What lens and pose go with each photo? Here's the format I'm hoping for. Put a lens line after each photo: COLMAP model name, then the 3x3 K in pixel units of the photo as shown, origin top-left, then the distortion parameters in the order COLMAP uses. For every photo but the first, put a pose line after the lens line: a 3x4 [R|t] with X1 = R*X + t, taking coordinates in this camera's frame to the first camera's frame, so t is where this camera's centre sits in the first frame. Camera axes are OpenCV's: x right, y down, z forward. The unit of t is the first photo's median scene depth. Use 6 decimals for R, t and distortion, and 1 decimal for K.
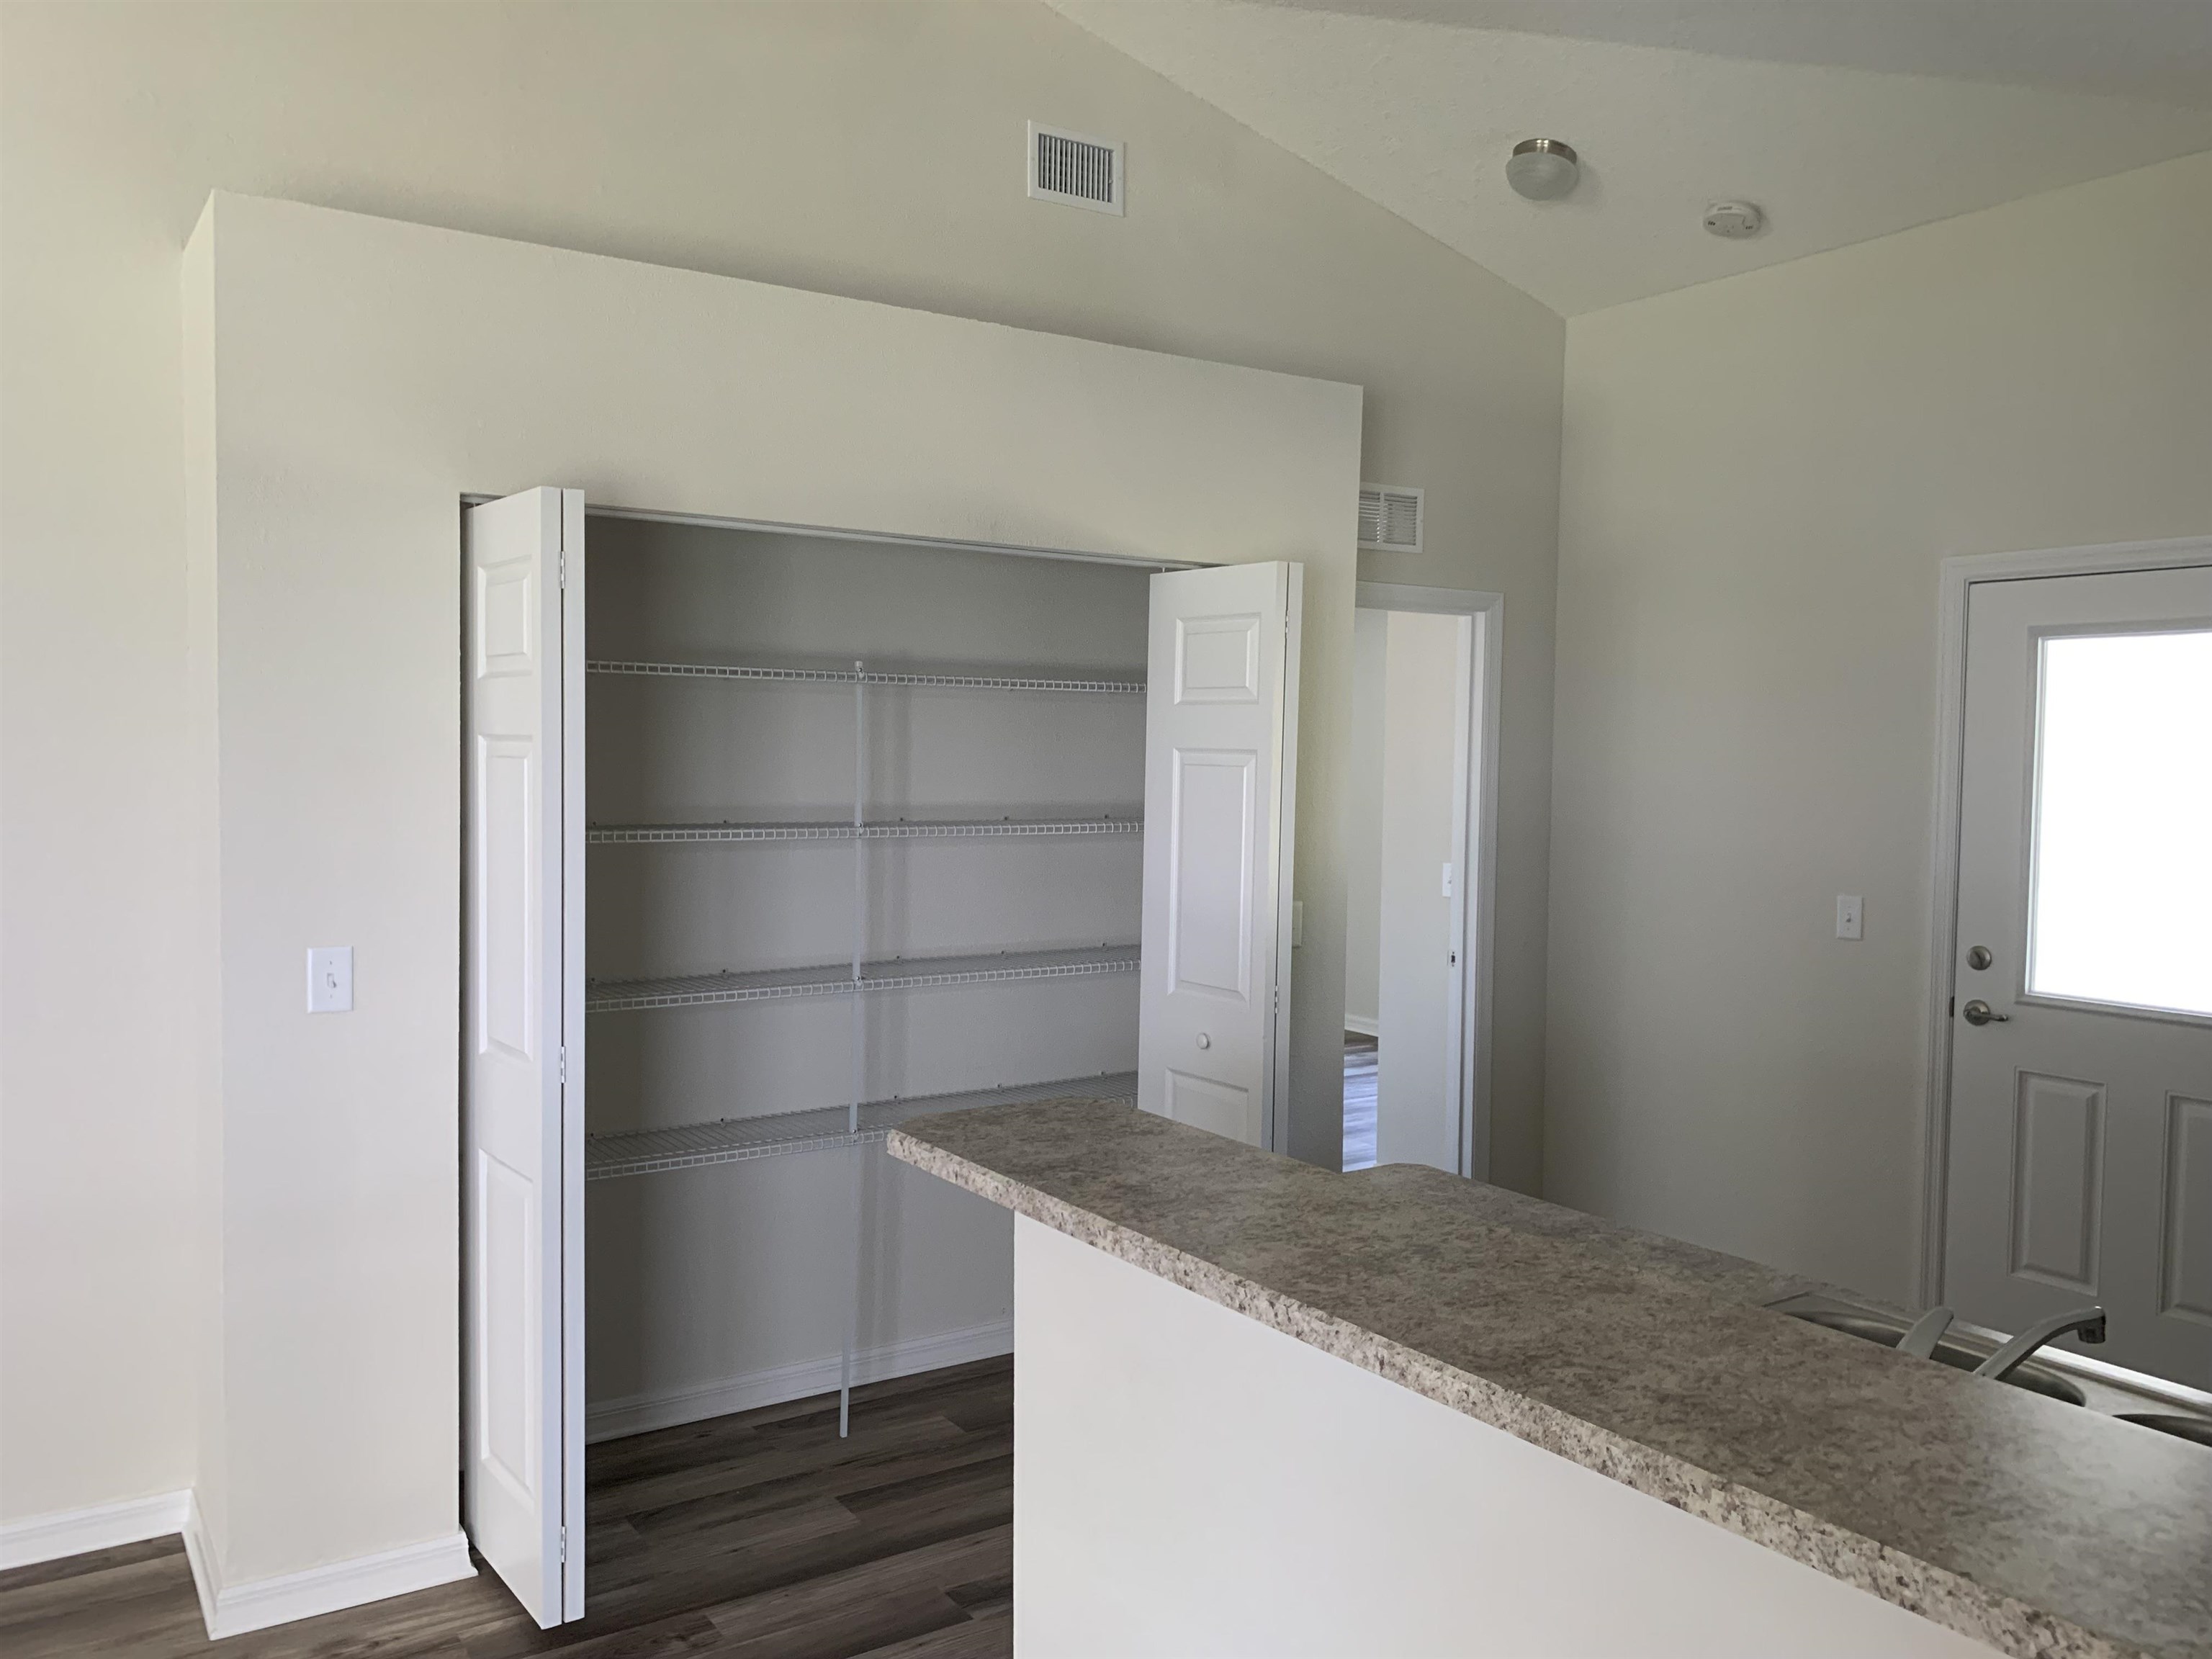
lens RADIAL K [[1721.3, 0, 1087.8], [0, 1721.3, 827.9], [0, 0, 1]] dist [0.036144, -0.049719]
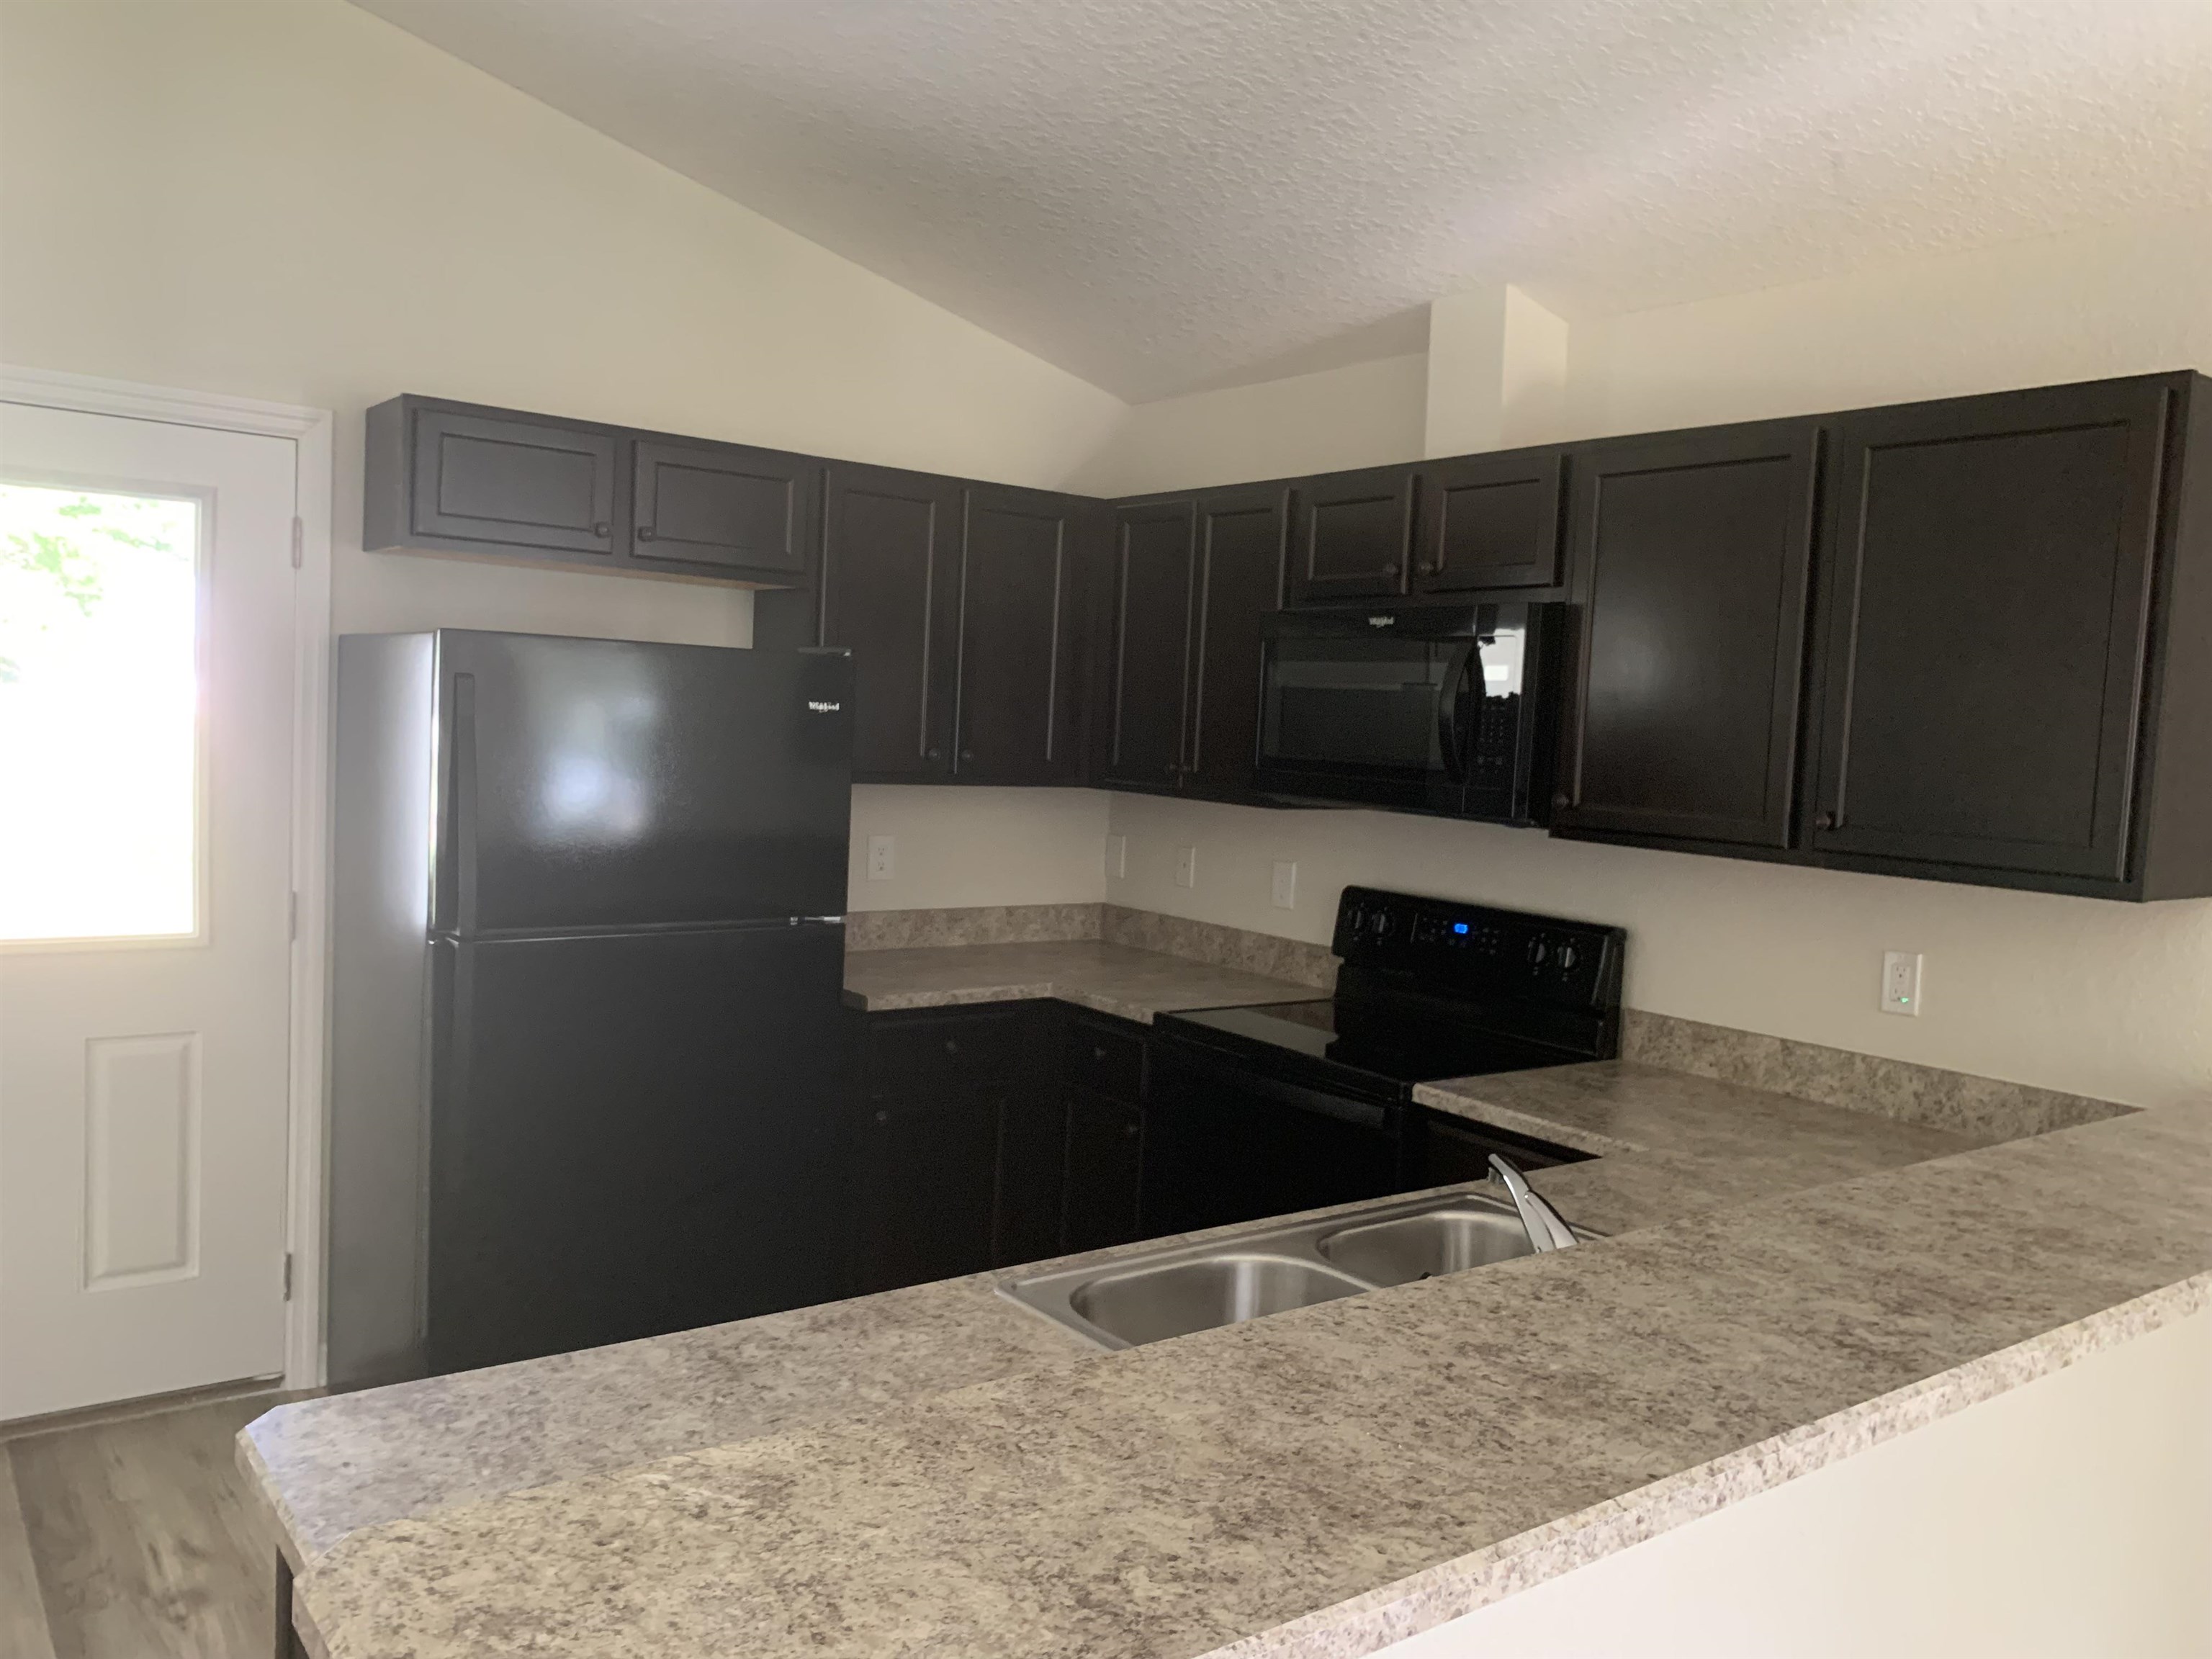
lens RADIAL K [[1721.3, 0, 1020.5], [0, 1721.3, 828.3], [0, 0, 1]] dist [0.036144, -0.049719]
pose [[-0.069991, -0.084581, 0.993955, -0.340864], [-0.010304, 0.996407, 0.084064, -0.033543], [-0.997494, -0.004358, -0.070611, 0.787441]]
